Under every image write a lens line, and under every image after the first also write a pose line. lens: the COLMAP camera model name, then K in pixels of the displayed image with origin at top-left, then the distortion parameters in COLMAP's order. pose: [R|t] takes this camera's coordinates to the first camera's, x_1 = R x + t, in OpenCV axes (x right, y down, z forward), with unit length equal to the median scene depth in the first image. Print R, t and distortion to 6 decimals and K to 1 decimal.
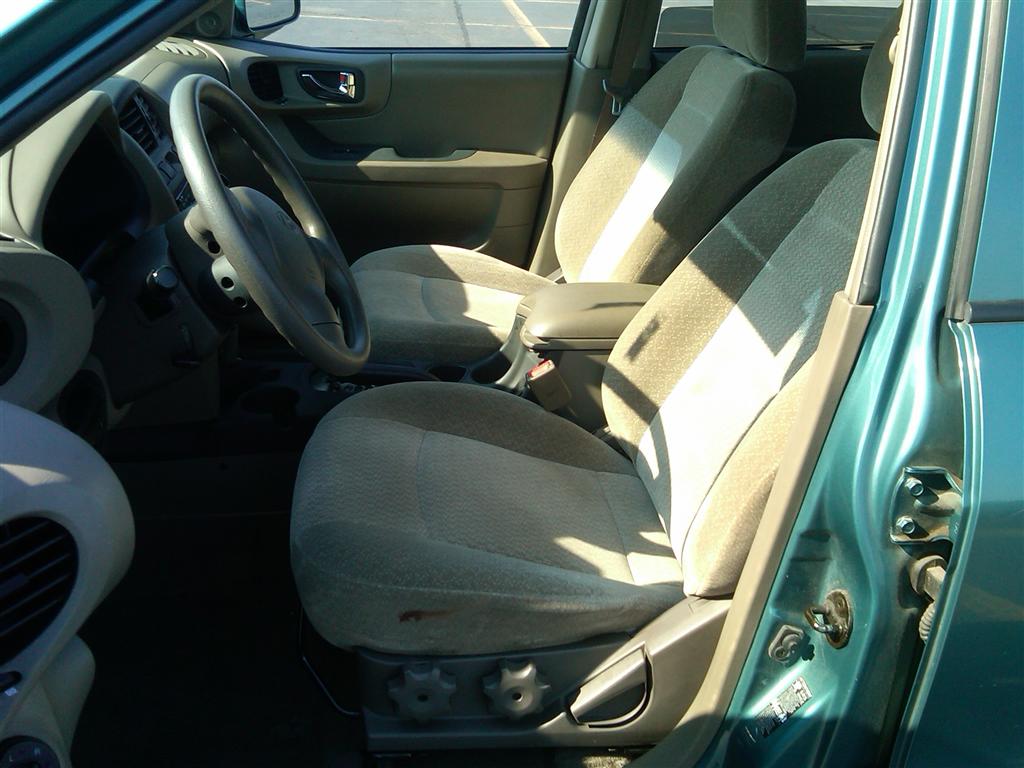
lens RADIAL K [[1098.4, 0, 512.0], [0, 1098.4, 384.0], [0, 0, 1]] dist [0.118450, -0.364240]
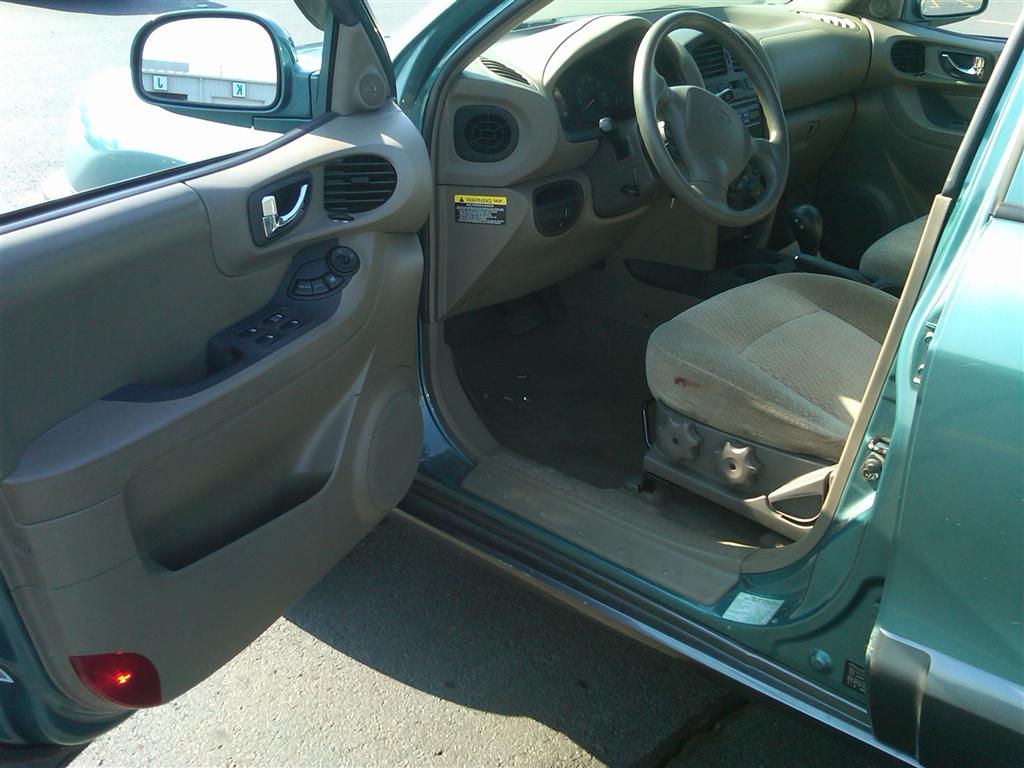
lens RADIAL K [[1098.4, 0, 512.0], [0, 1098.4, 384.0], [0, 0, 1]] dist [0.118450, -0.364240]
pose [[0.650399, 0.290563, -0.701822, 0.767283], [-0.307935, 0.945477, 0.106066, 0.122873], [0.694375, 0.147131, 0.704412, -0.183280]]
